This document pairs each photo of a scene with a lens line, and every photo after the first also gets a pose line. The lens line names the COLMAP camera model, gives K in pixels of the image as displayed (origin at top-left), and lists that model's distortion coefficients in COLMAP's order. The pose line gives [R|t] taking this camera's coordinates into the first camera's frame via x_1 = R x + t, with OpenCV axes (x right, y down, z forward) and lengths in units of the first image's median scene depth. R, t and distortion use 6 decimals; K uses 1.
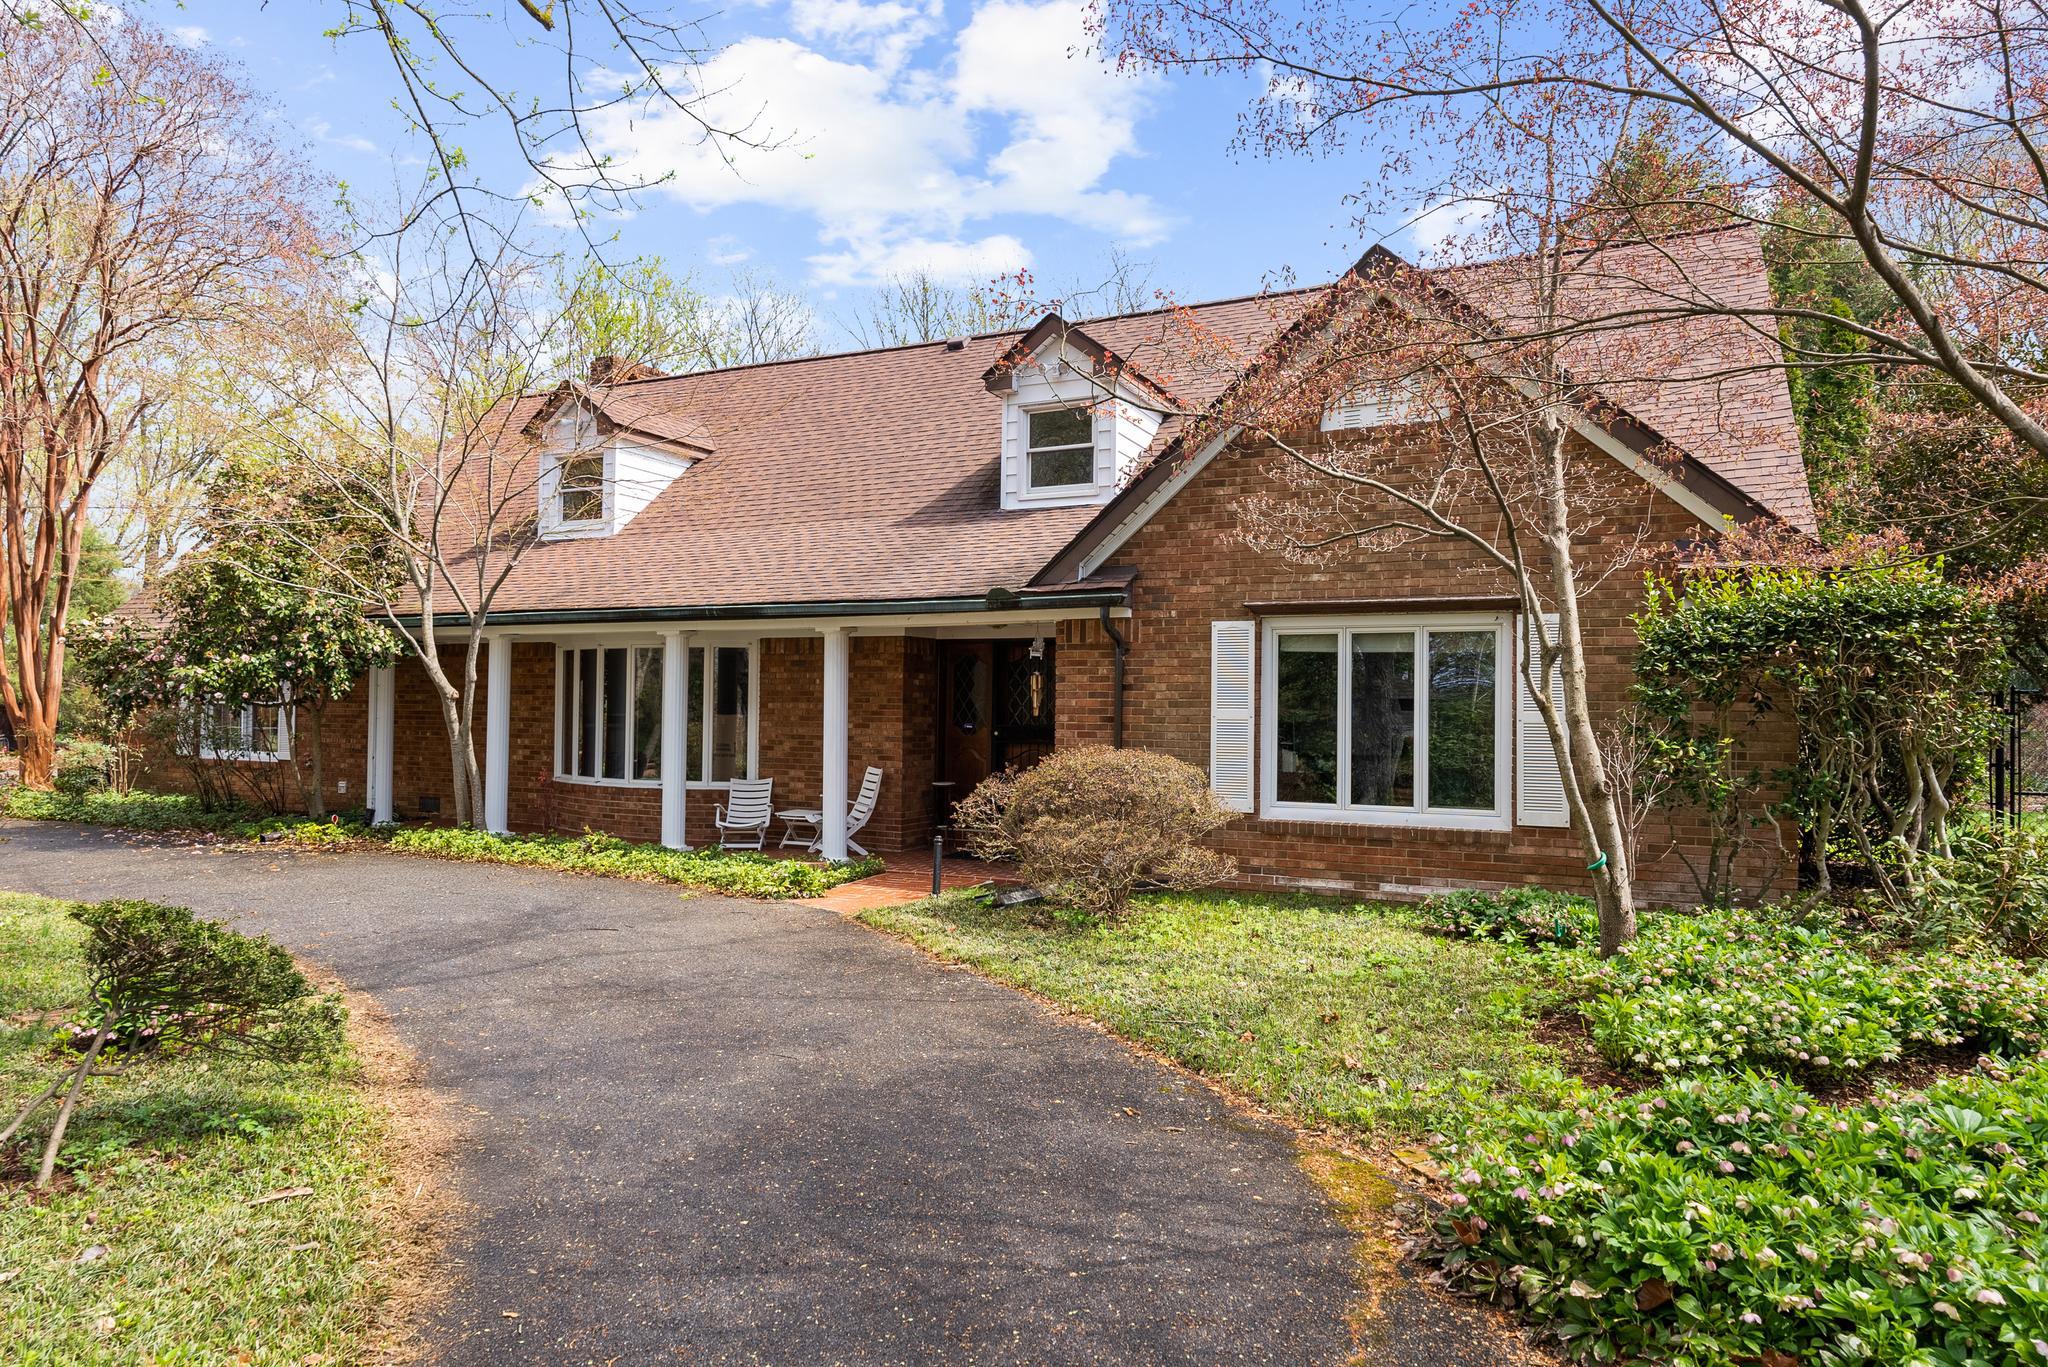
lens RADIAL K [[1220.2, 0, 1026.6], [0, 1220.2, 683.9], [0, 0, 1]] dist [0.002003, 0.000043]
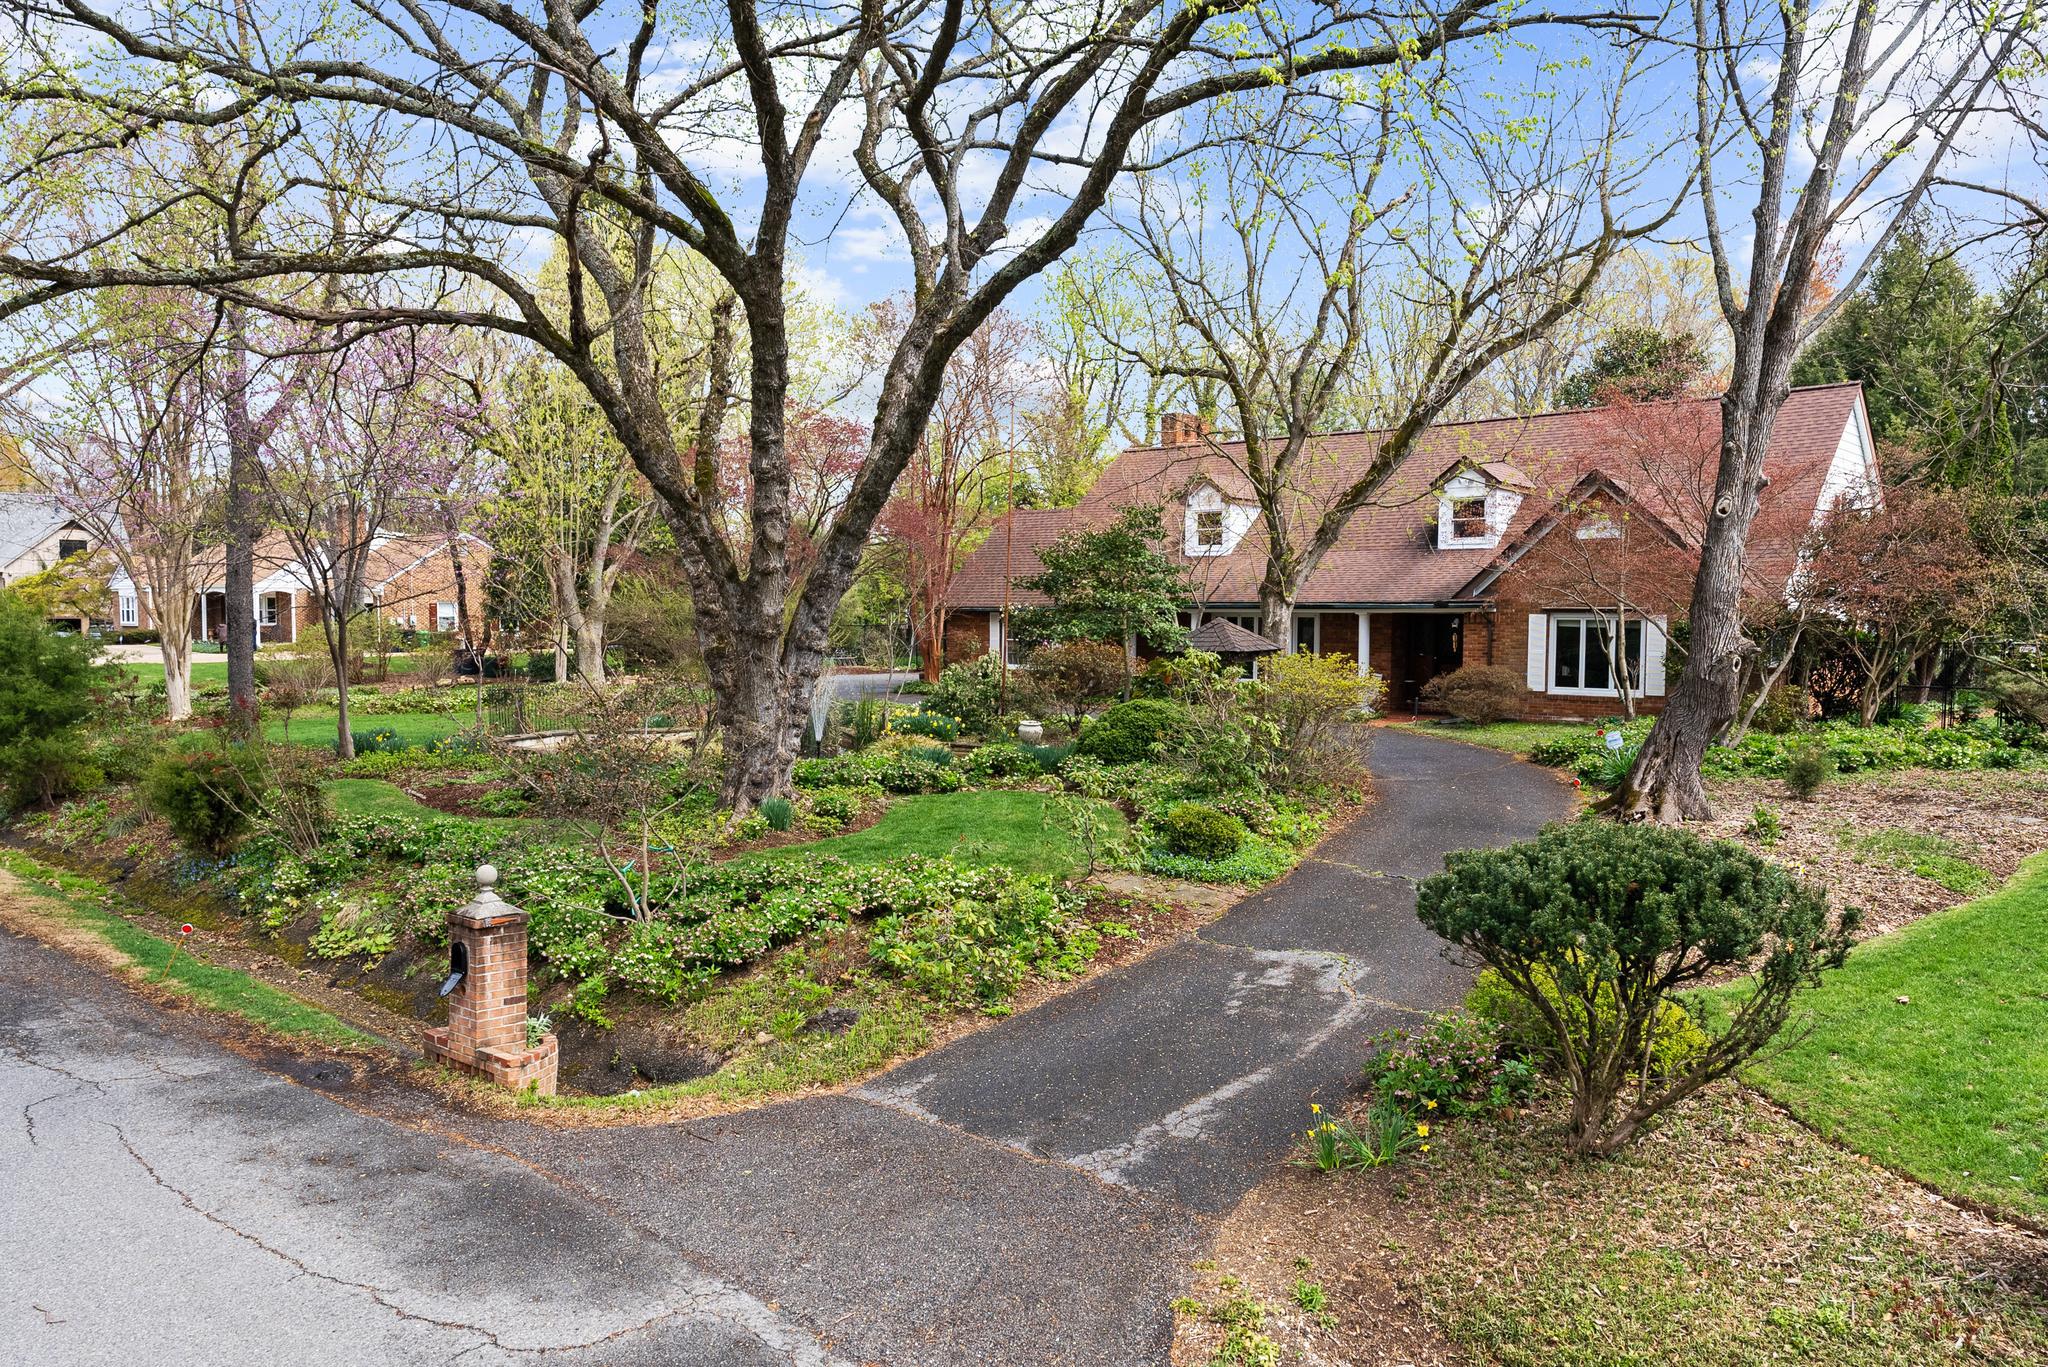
lens RADIAL K [[1364.1, 0, 1023.1], [0, 1364.1, 689.6], [0, 0, 1]] dist [0.003374, 0.000208]
pose [[0.956253, 0.010208, -0.292363, -0.019540], [0.013535, 0.996777, 0.079071, -0.124830], [0.292227, -0.079569, 0.953033, -1.852912]]
